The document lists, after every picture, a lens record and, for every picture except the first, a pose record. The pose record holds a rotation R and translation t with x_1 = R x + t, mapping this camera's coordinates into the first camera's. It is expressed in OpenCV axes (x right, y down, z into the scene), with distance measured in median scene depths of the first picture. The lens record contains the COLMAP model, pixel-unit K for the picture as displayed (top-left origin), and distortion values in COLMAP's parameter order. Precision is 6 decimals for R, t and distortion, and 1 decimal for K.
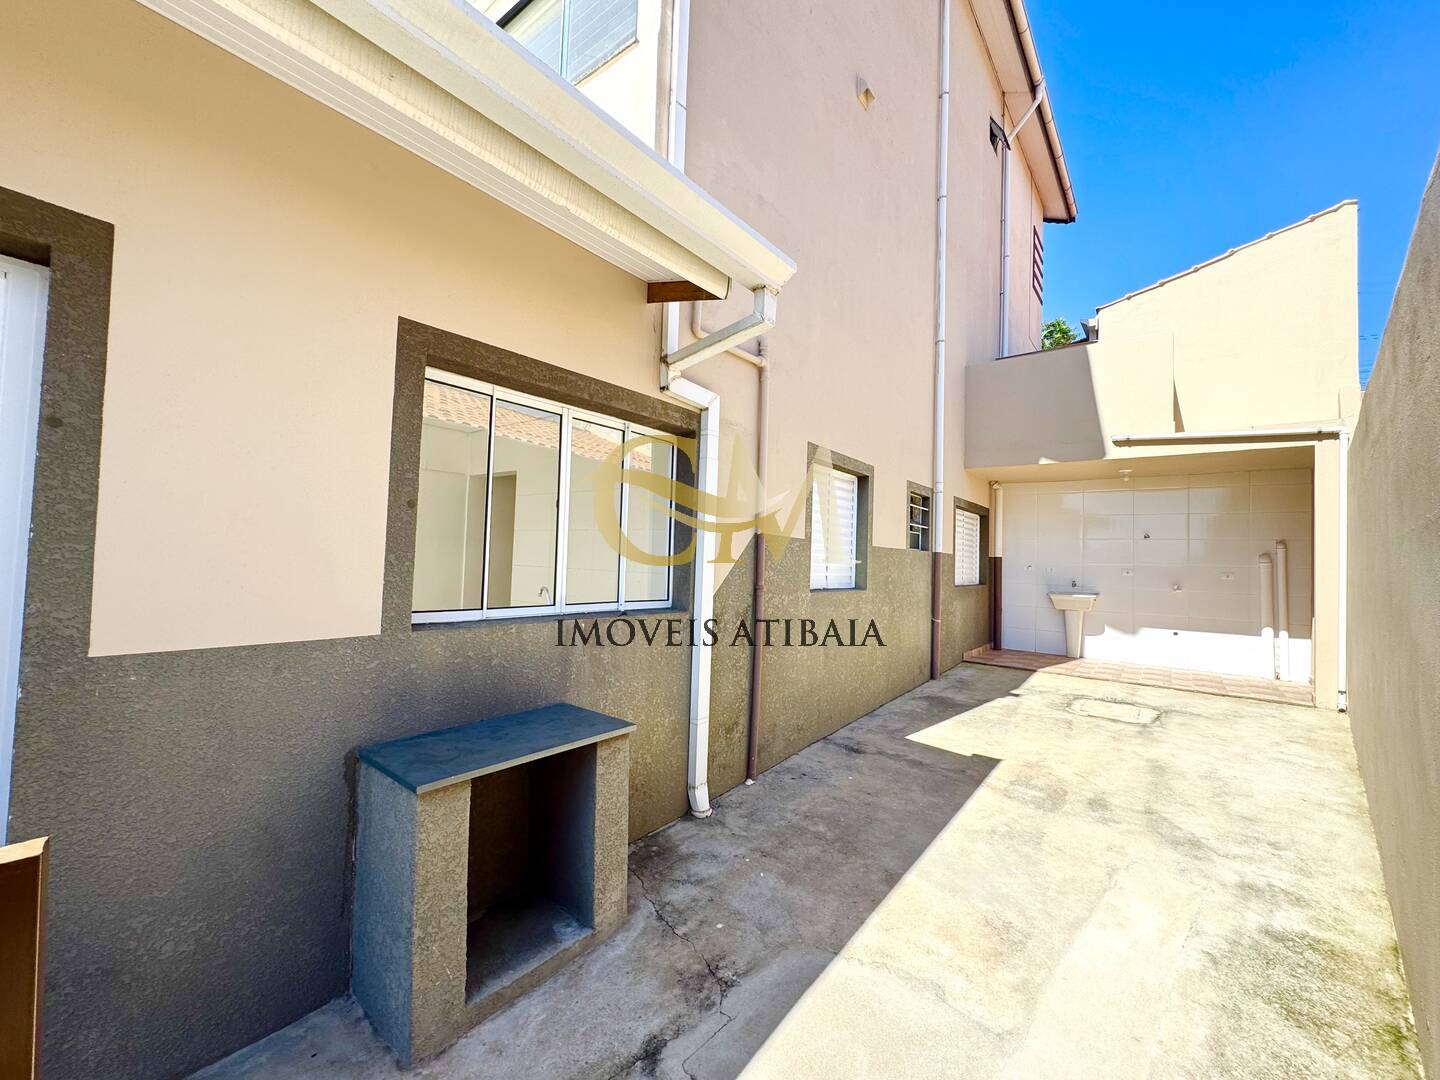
lens RADIAL K [[575.8, 0, 712.4], [0, 575.8, 538.7], [0, 0, 1]] dist [-0.002873, 0.000358]
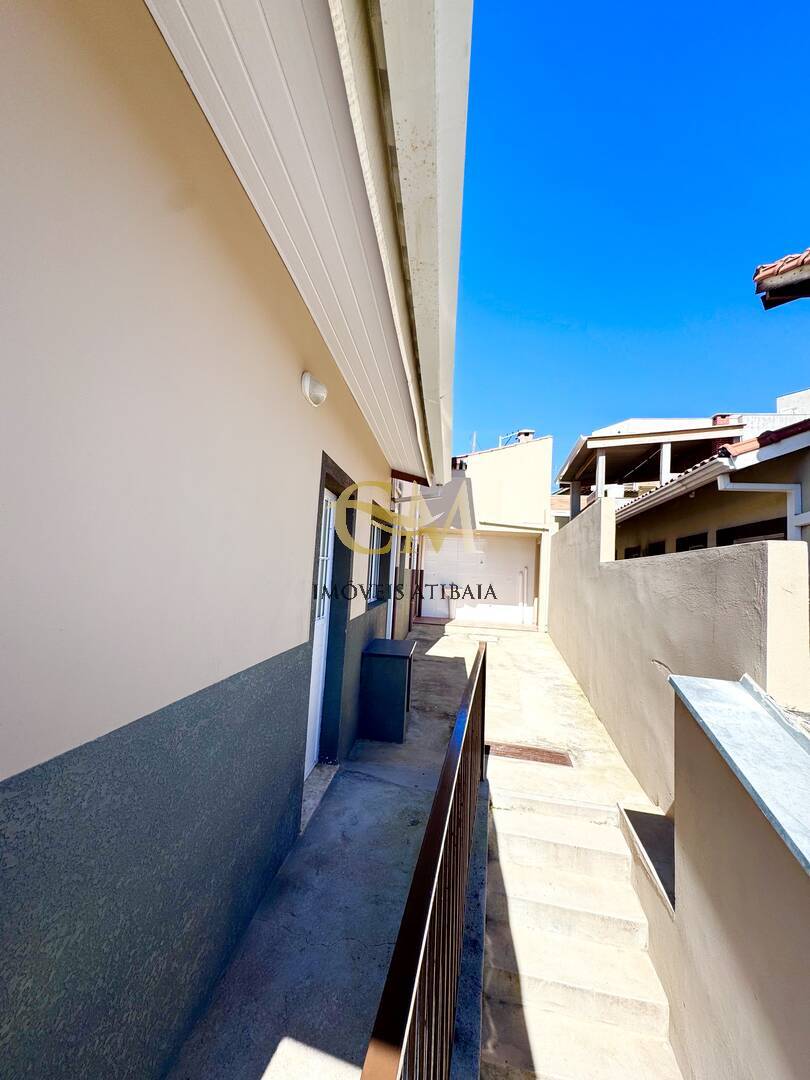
lens RADIAL K [[431.9, 0, 403.4], [0, 431.9, 538.1], [0, 0, 1]] dist [-0.002873, 0.000358]
pose [[0.833245, 0.056237, 0.550037, -0.768095], [-0.050566, 0.998396, -0.025475, -0.072465], [-0.550587, -0.006586, 0.834752, -0.416337]]
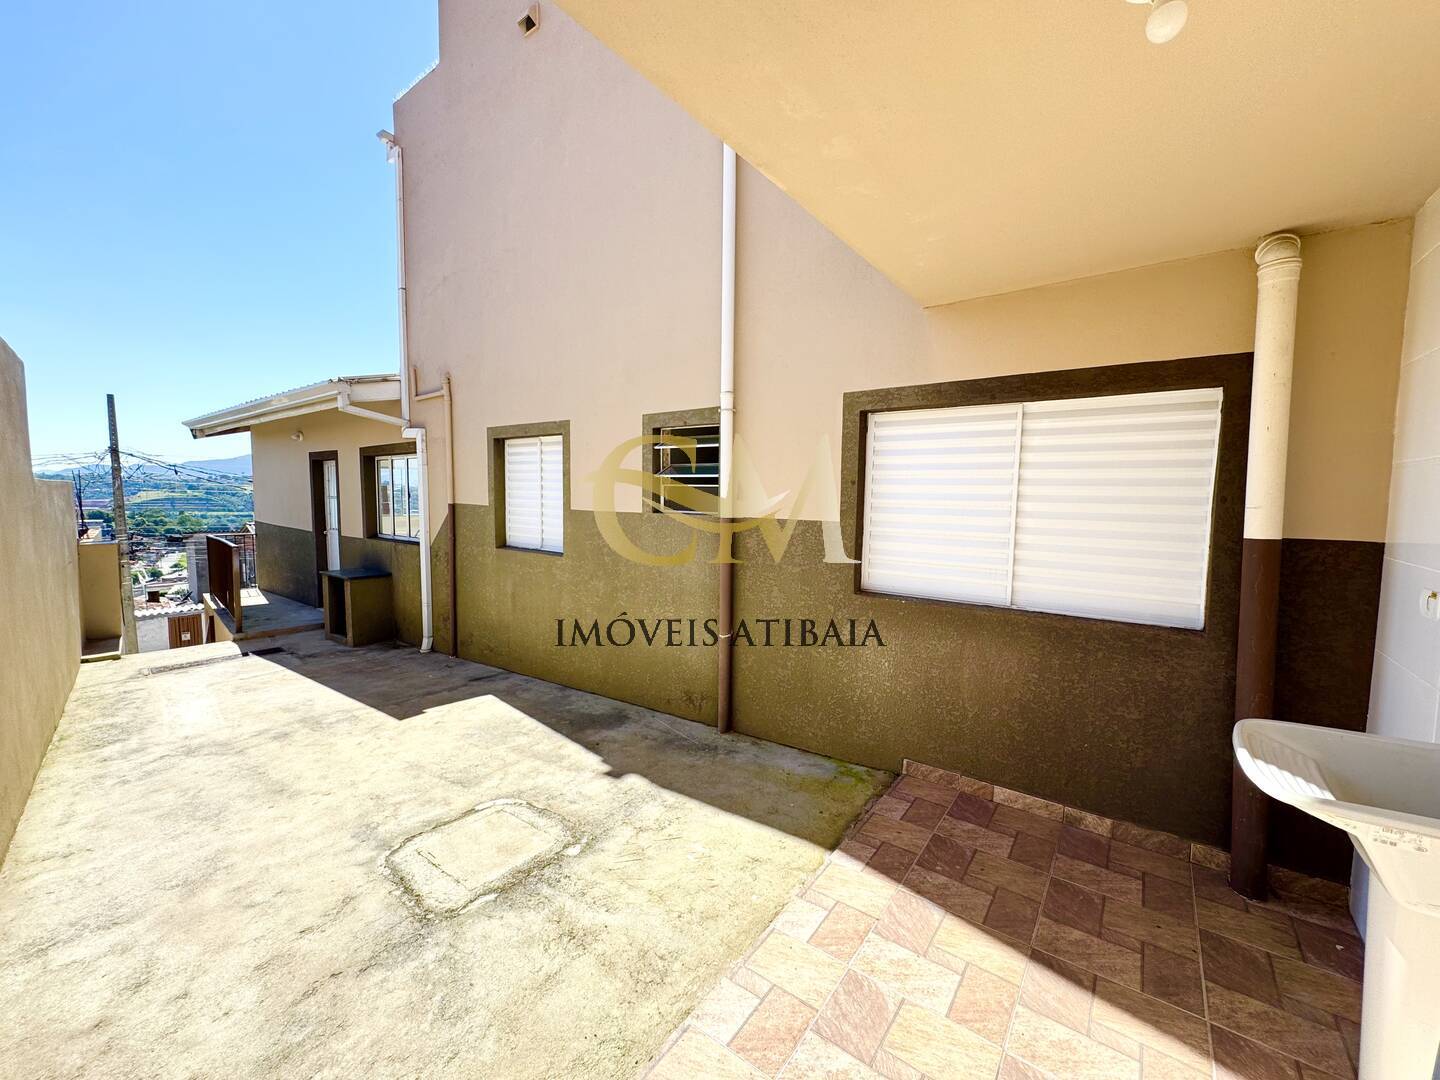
lens RADIAL K [[575.8, 0, 723.4], [0, 575.8, 541.4], [0, 0, 1]] dist [-0.002873, 0.000358]
pose [[0.031242, 0.052690, -0.998122, 1.476956], [0.025185, 0.998251, 0.053485, 0.025736], [0.999195, -0.026808, 0.029860, 1.503962]]
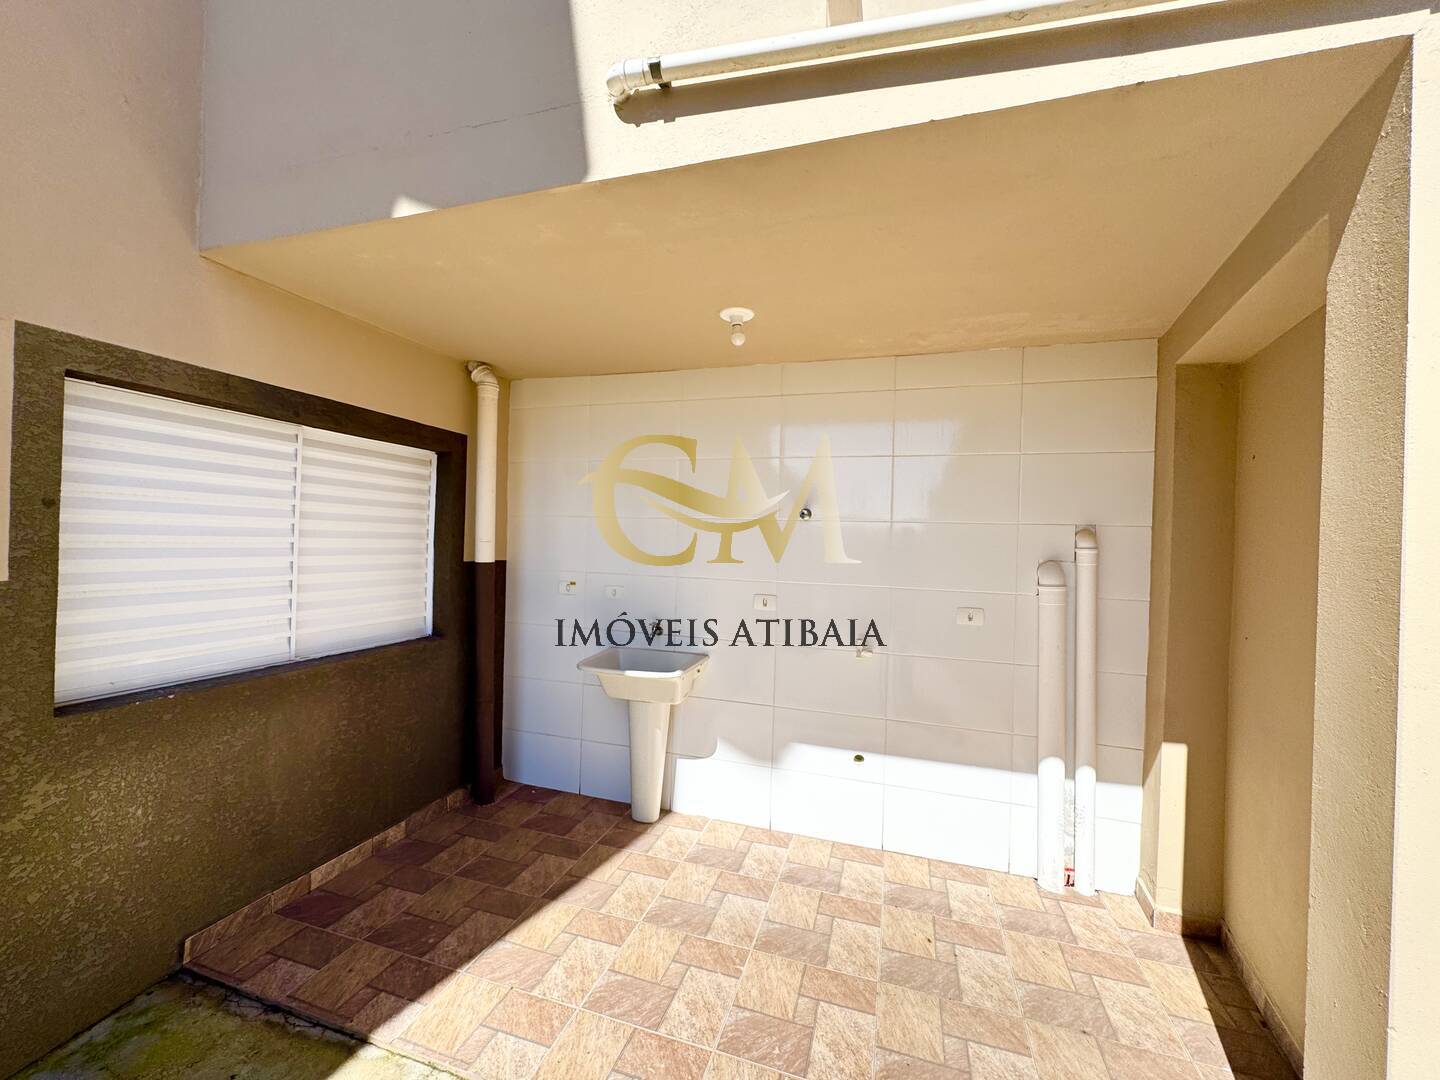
lens RADIAL K [[575.8, 0, 715.8], [0, 575.8, 541.7], [0, 0, 1]] dist [-0.002873, 0.000358]
pose [[0.936968, -0.006629, 0.349353, 1.007018], [-0.010862, 0.998784, 0.048086, -0.004551], [-0.349247, -0.048850, 0.935757, 1.173125]]
